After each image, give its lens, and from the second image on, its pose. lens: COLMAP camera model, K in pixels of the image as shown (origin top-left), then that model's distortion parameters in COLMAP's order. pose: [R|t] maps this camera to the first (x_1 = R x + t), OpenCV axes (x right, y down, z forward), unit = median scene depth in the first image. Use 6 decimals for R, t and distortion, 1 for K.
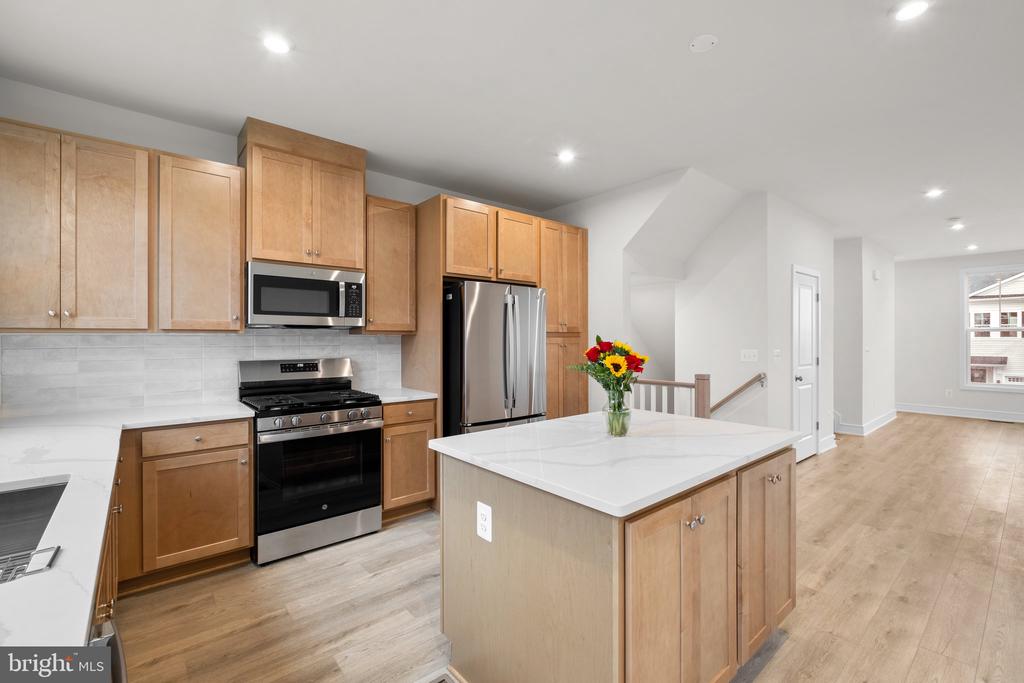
lens RADIAL K [[445.1, 0, 513.9], [0, 445.1, 338.3], [0, 0, 1]] dist [0.001310, 0.000086]
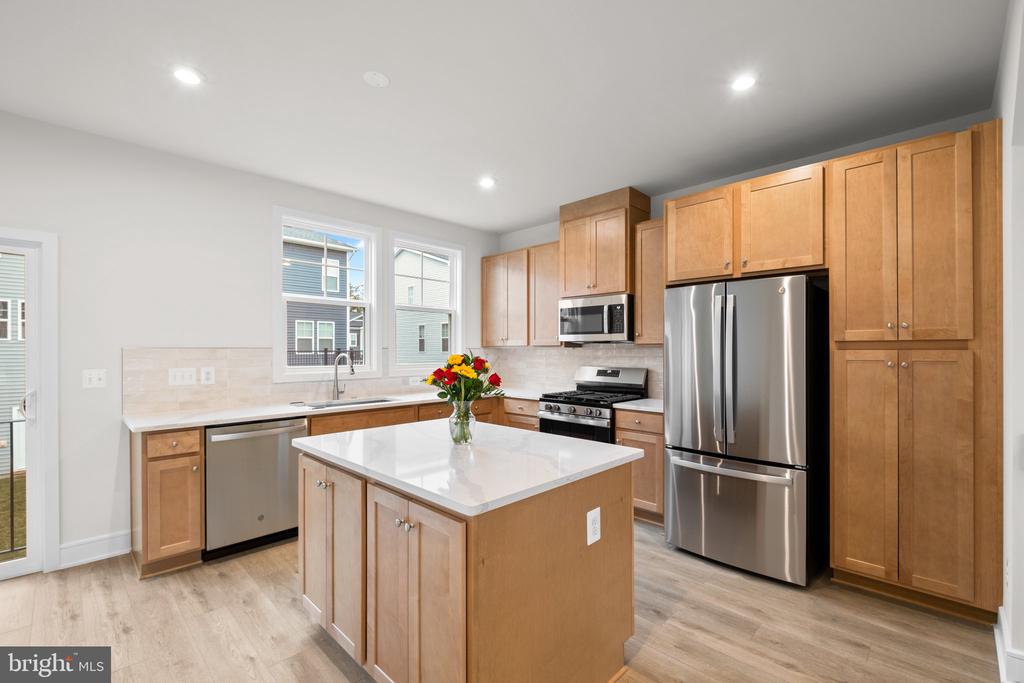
lens RADIAL K [[447.0, 0, 513.6], [0, 447.0, 346.3], [0, 0, 1]] dist [0.000930, -0.000013]
pose [[0.088762, -0.008054, -0.996020, 0.793230], [0.001235, 0.999967, -0.007976, -0.003149], [0.996052, -0.000522, 0.088769, 0.609659]]
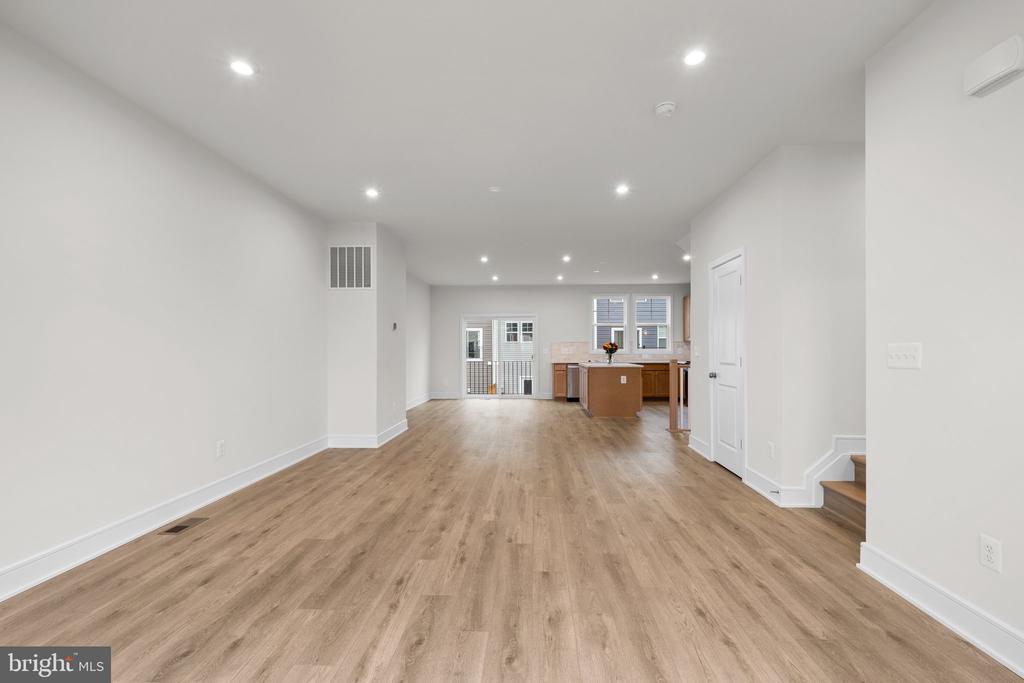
lens RADIAL K [[447.0, 0, 513.6], [0, 447.0, 346.3], [0, 0, 1]] dist [0.000930, -0.000013]
pose [[-0.684903, -0.004844, -0.728618, 2.797870], [-0.001450, 0.999985, -0.005284, 0.049612], [0.728633, -0.002562, -0.684899, 2.281243]]
